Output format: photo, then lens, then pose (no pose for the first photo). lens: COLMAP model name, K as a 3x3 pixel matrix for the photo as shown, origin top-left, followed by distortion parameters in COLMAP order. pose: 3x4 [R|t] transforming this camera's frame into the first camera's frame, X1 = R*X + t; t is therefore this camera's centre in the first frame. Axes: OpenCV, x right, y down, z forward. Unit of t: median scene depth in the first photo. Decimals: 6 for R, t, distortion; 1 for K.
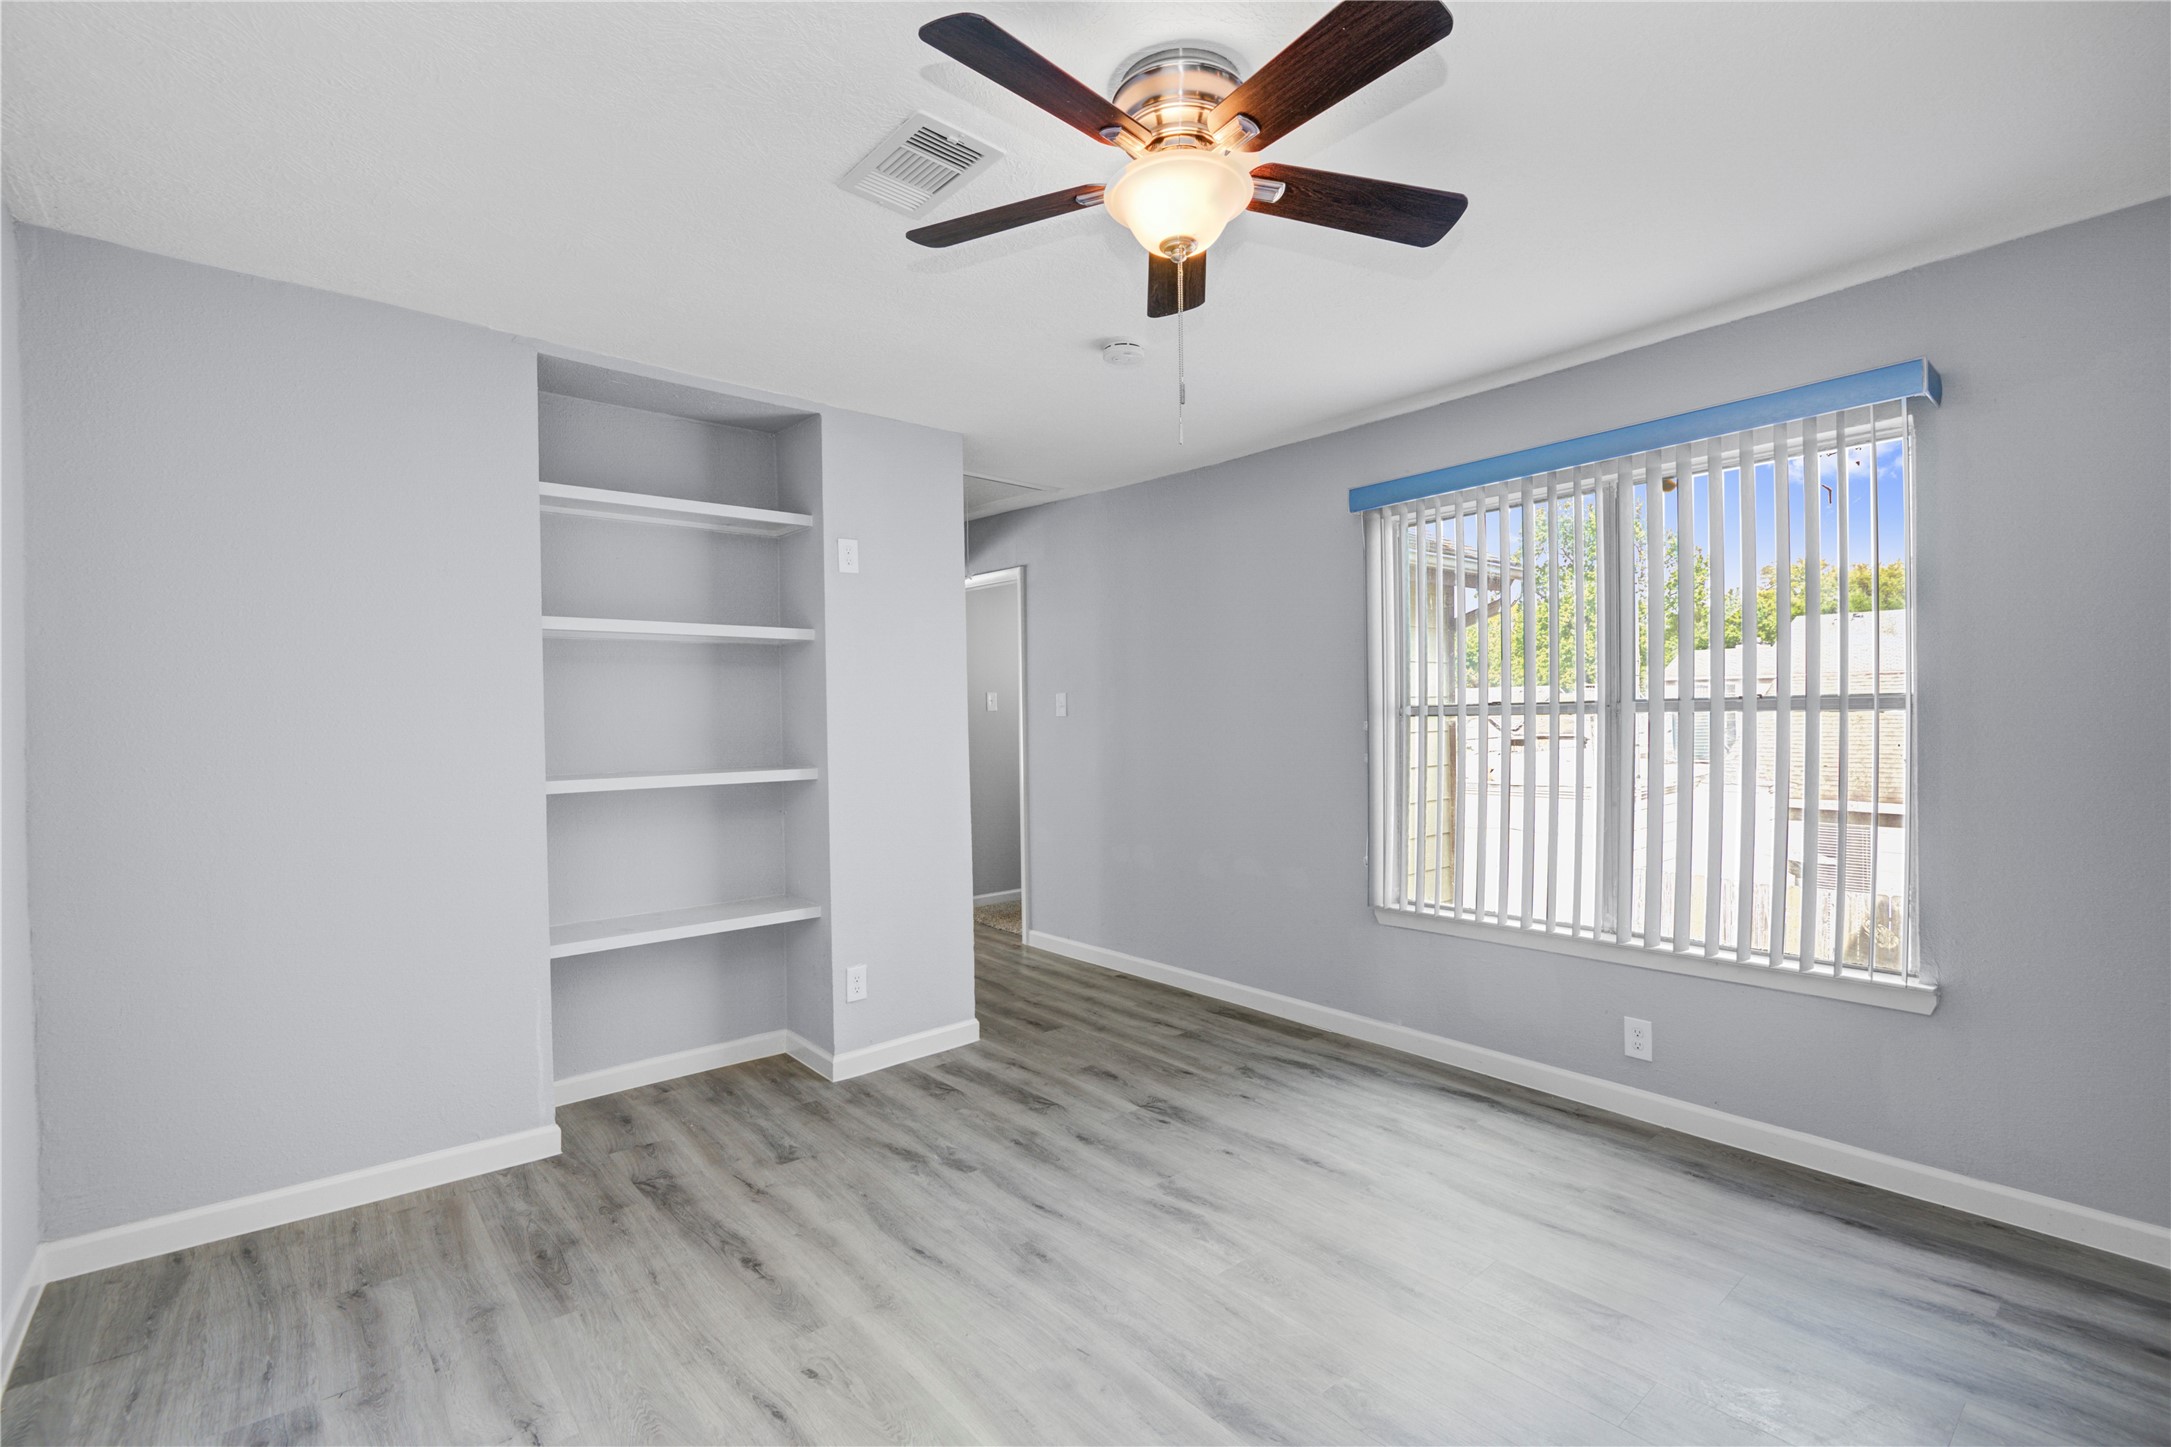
lens RADIAL K [[978.1, 0, 1085.5], [0, 978.1, 723.5], [0, 0, 1]] dist [0.007973, -0.007416]
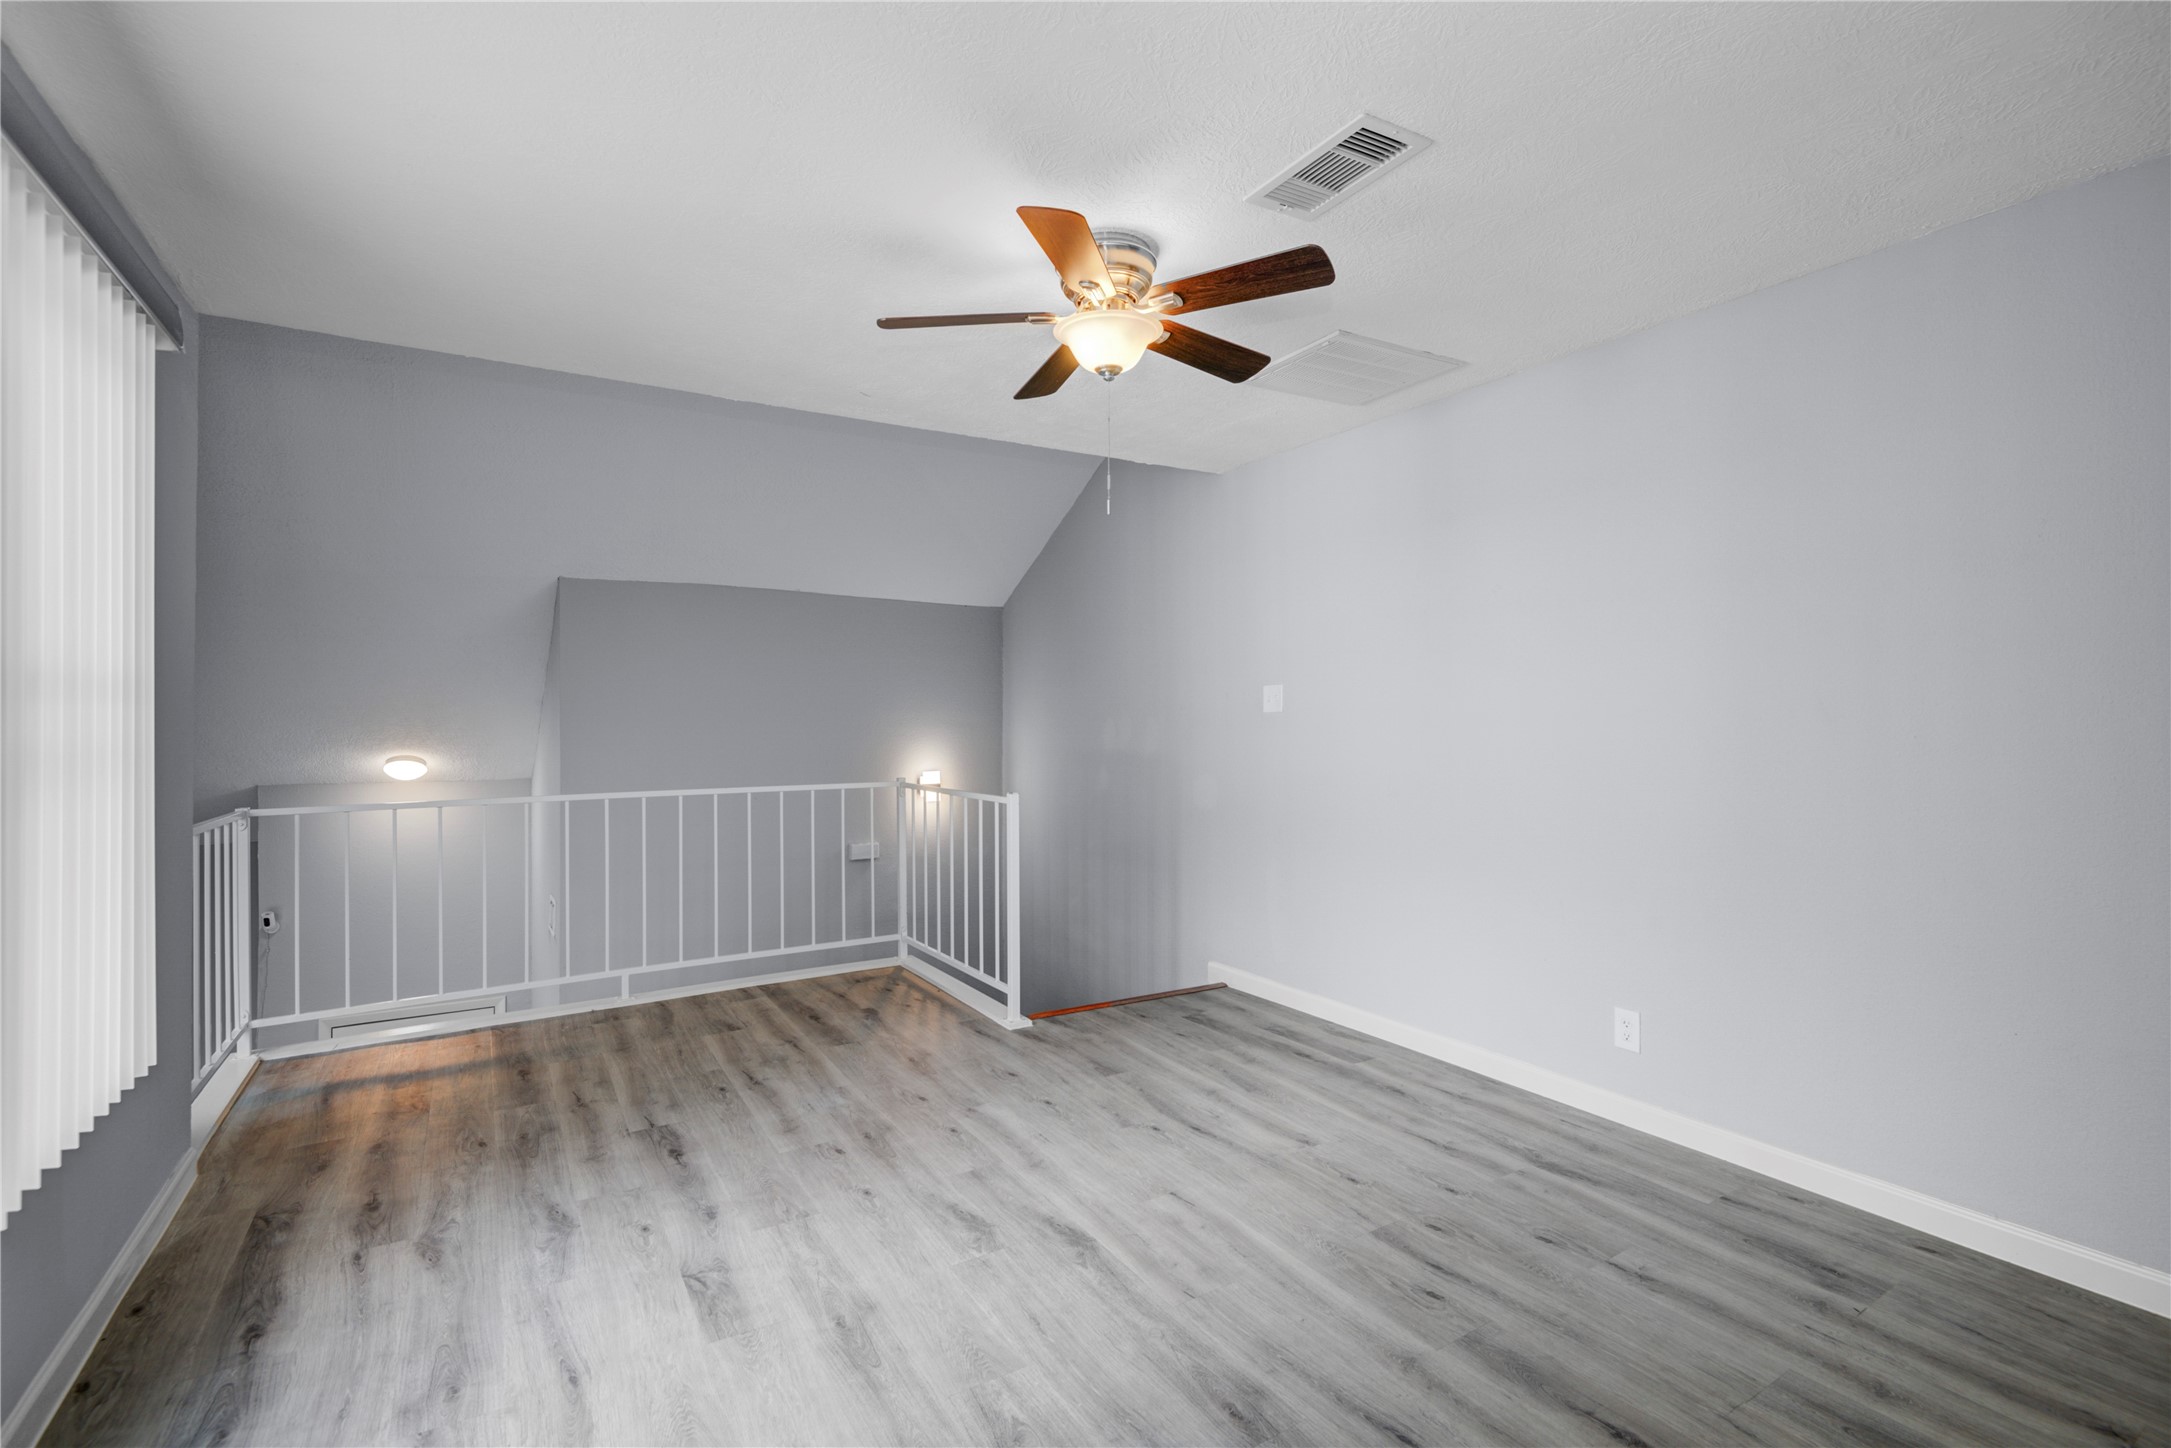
lens RADIAL K [[978.1, 0, 1085.5], [0, 978.1, 724.0], [0, 0, 1]] dist [0.007973, -0.007416]
pose [[-0.988989, 0.014304, 0.147295, -0.056637], [0.014455, 0.999896, -0.000043, 0.001640], [-0.147280, 0.002087, -0.989093, 2.046053]]
